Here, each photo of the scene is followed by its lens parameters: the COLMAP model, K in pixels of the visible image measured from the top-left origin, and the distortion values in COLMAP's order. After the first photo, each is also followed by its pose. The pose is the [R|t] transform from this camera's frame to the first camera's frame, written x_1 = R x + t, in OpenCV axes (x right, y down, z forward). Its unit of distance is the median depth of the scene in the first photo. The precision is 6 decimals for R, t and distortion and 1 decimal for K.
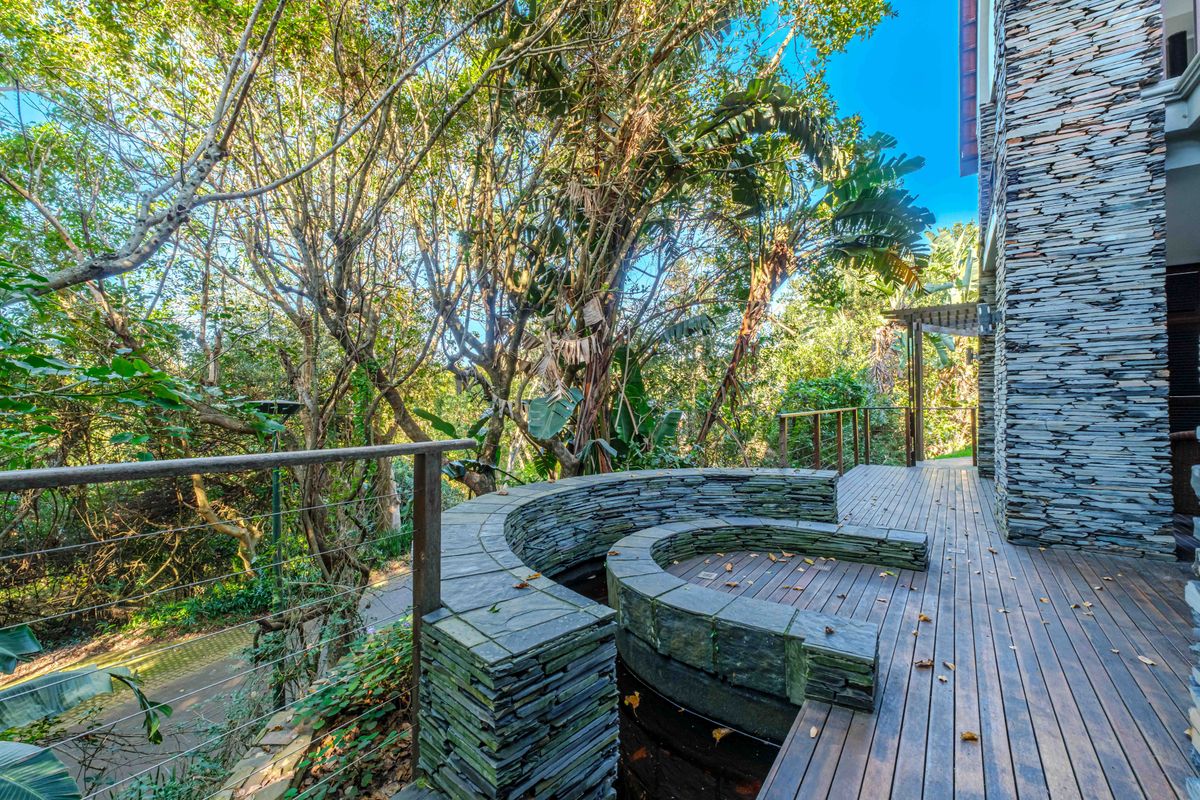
lens RADIAL K [[518.4, 0, 596.6], [0, 518.4, 398.9], [0, 0, 1]] dist [-0.002031, -0.000049]
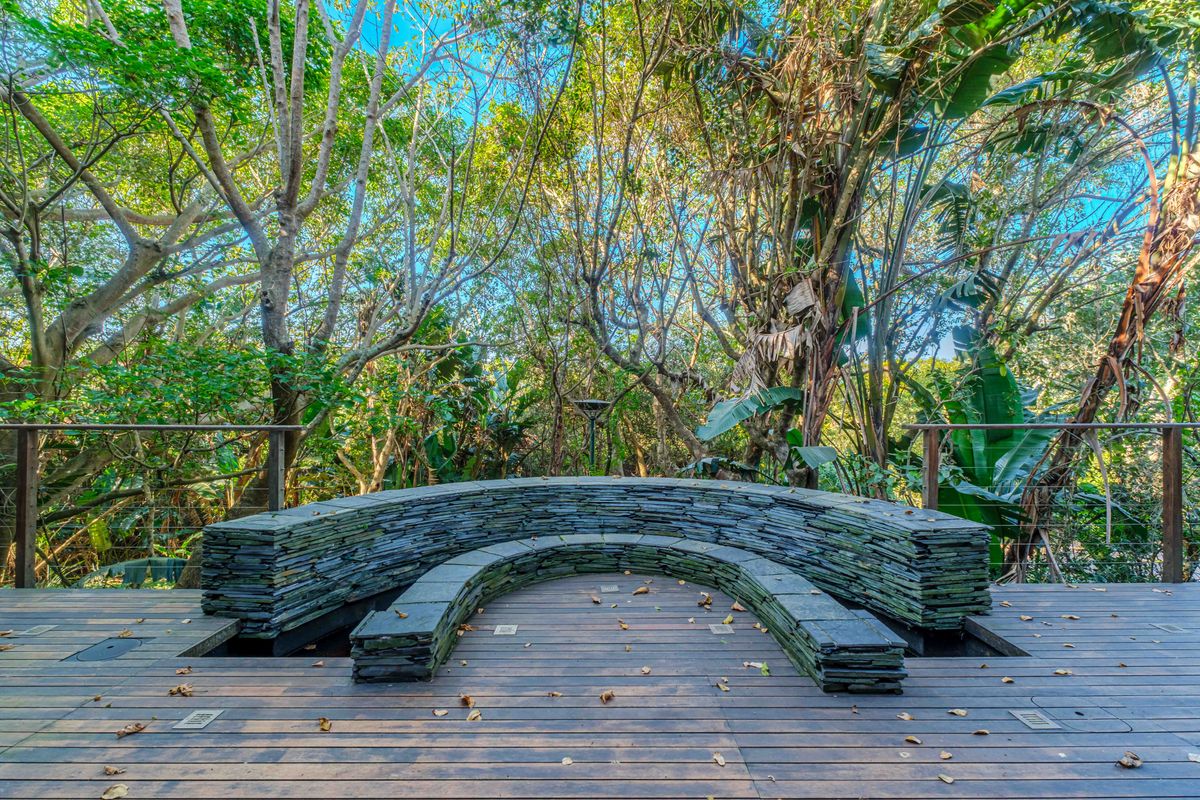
lens RADIAL K [[518.4, 0, 587.7], [0, 518.4, 403.8], [0, 0, 1]] dist [-0.002031, -0.000049]
pose [[0.556640, 0.007277, -0.830722, 0.754711], [0.005028, 0.999914, 0.012128, -0.006089], [0.830738, -0.010927, 0.556556, 0.344051]]
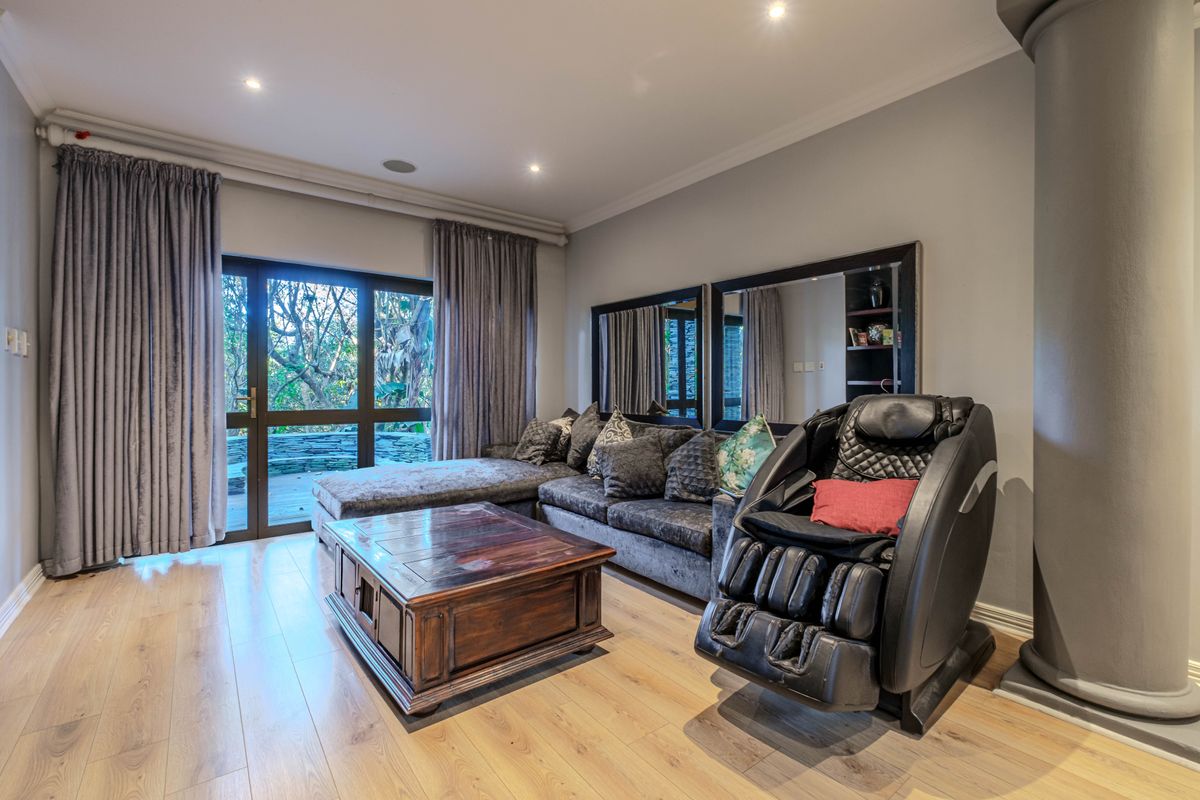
lens RADIAL K [[518.4, 0, 591.3], [0, 518.4, 392.6], [0, 0, 1]] dist [-0.002031, -0.000049]
pose [[0.949839, 0.009839, -0.312585, 1.526002], [-0.004402, 0.999827, 0.018097, -0.031483], [0.312709, -0.015813, 0.949717, -0.473528]]
